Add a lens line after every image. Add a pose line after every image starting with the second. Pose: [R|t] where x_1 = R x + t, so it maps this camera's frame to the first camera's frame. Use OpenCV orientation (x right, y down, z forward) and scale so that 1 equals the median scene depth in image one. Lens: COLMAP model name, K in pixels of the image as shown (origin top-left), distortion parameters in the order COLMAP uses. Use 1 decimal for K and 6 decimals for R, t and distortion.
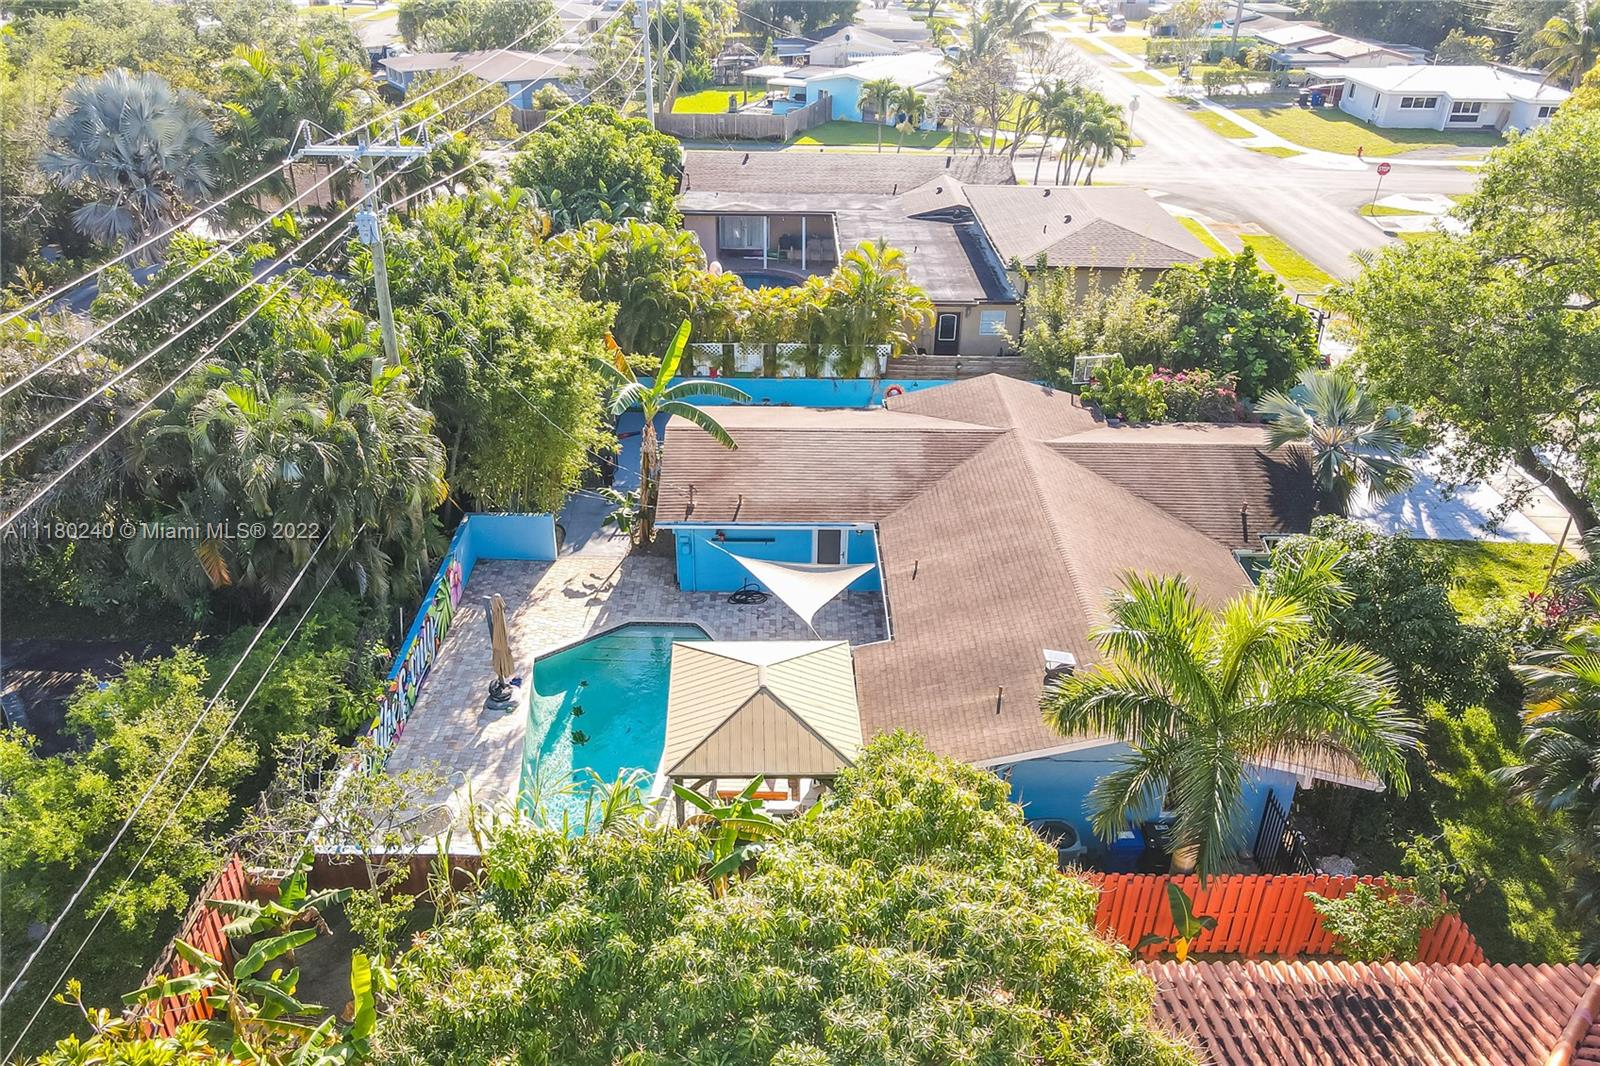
lens RADIAL K [[1180.1, 0, 776.0], [0, 1180.1, 536.7], [0, 0, 1]] dist [0.002323, 0.003516]
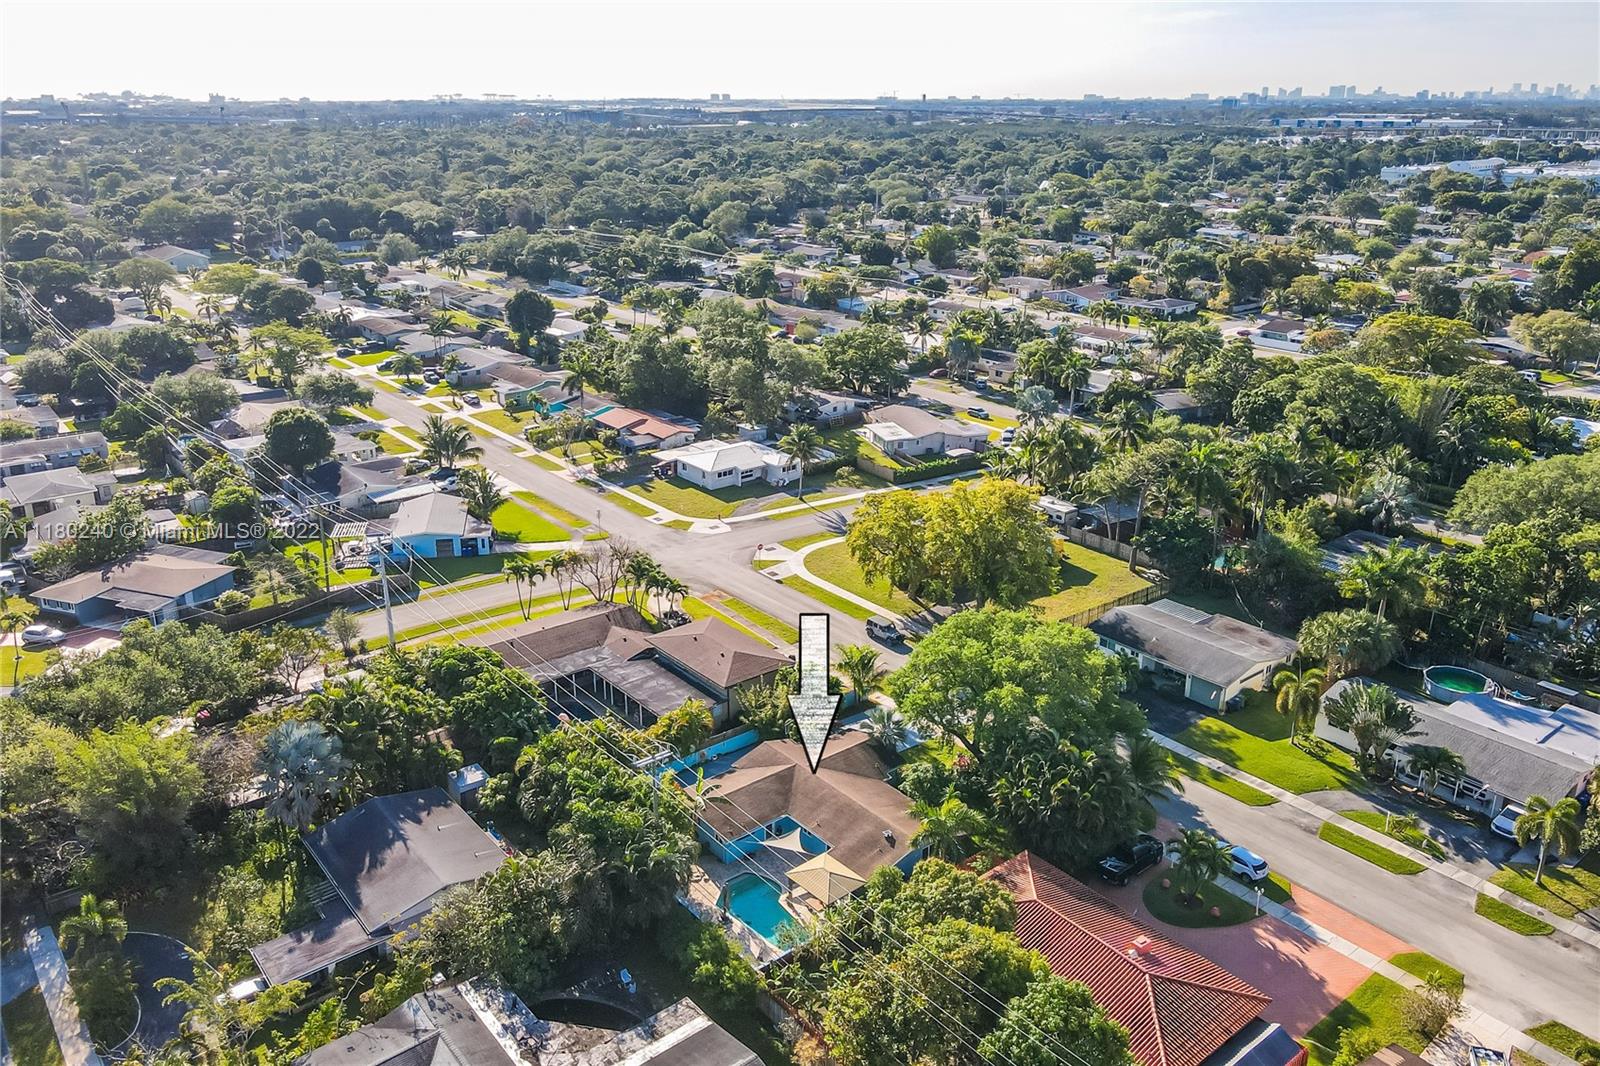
lens RADIAL K [[1168.2, 0, 800.0], [0, 1168.2, 533.0], [0, 0, 1]] dist [-0.003016, 0.000365]
pose [[0.770956, -0.210225, 0.601192, -1.496759], [0.307128, 0.949661, -0.061776, -0.487166], [-0.557942, 0.232270, 0.796713, -1.473394]]
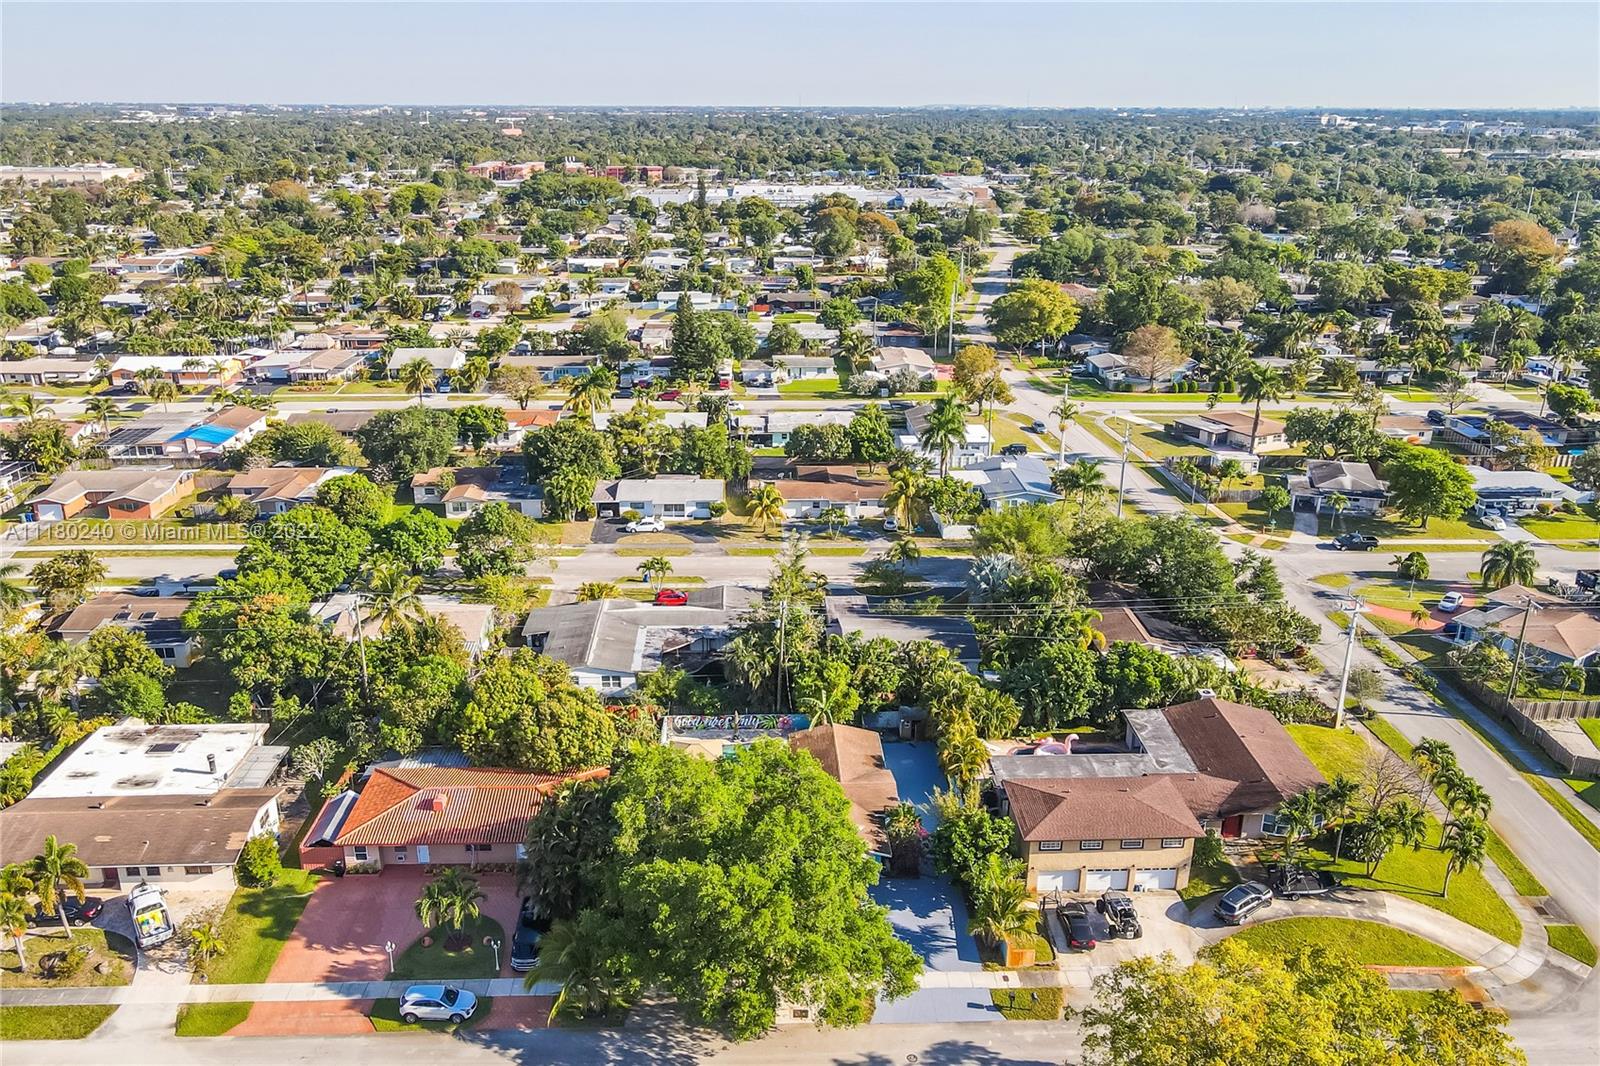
lens RADIAL K [[1168.2, 0, 800.0], [0, 1168.2, 533.0], [0, 0, 1]] dist [-0.003016, 0.000365]
pose [[0.036416, 0.341438, -0.939198, 3.083780], [-0.487825, 0.826313, 0.281485, -1.488555], [0.872182, 0.447914, 0.196653, 0.228192]]
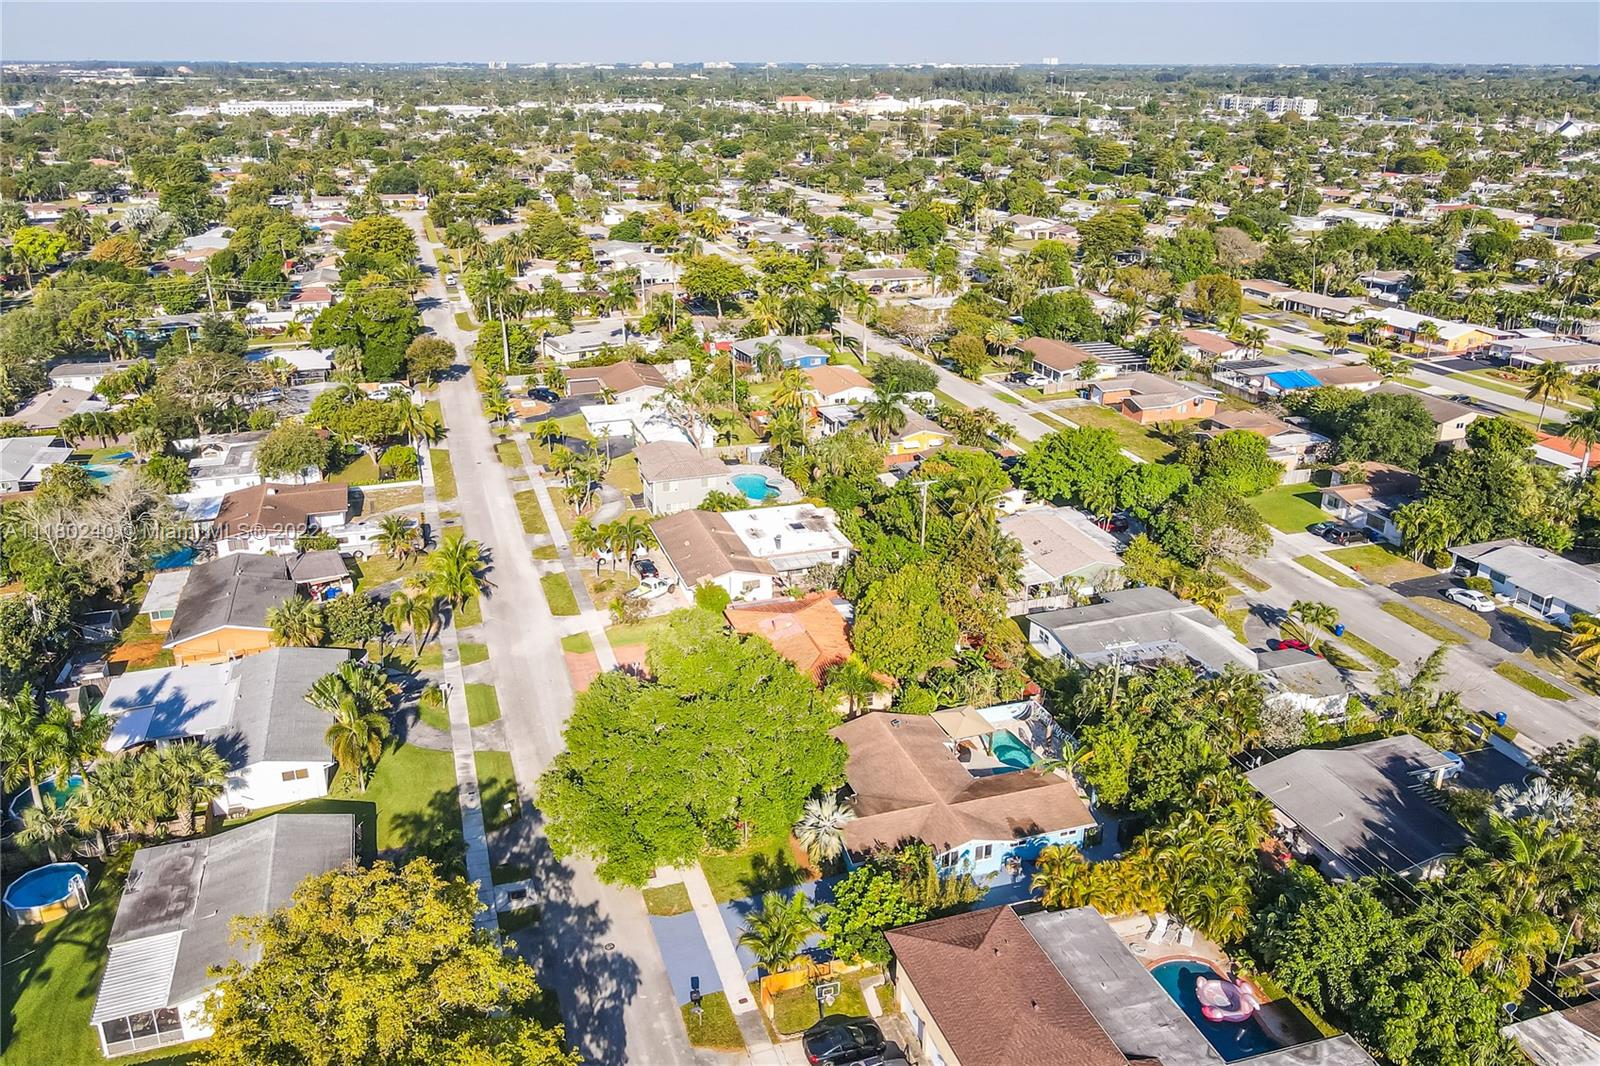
lens RADIAL K [[1168.2, 0, 800.0], [0, 1168.2, 533.0], [0, 0, 1]] dist [-0.003016, 0.000365]
pose [[-0.943118, 0.121989, -0.309270, 1.483527], [-0.163736, 0.639176, 0.751429, -2.681439], [0.289344, 0.759324, -0.582844, 2.379300]]
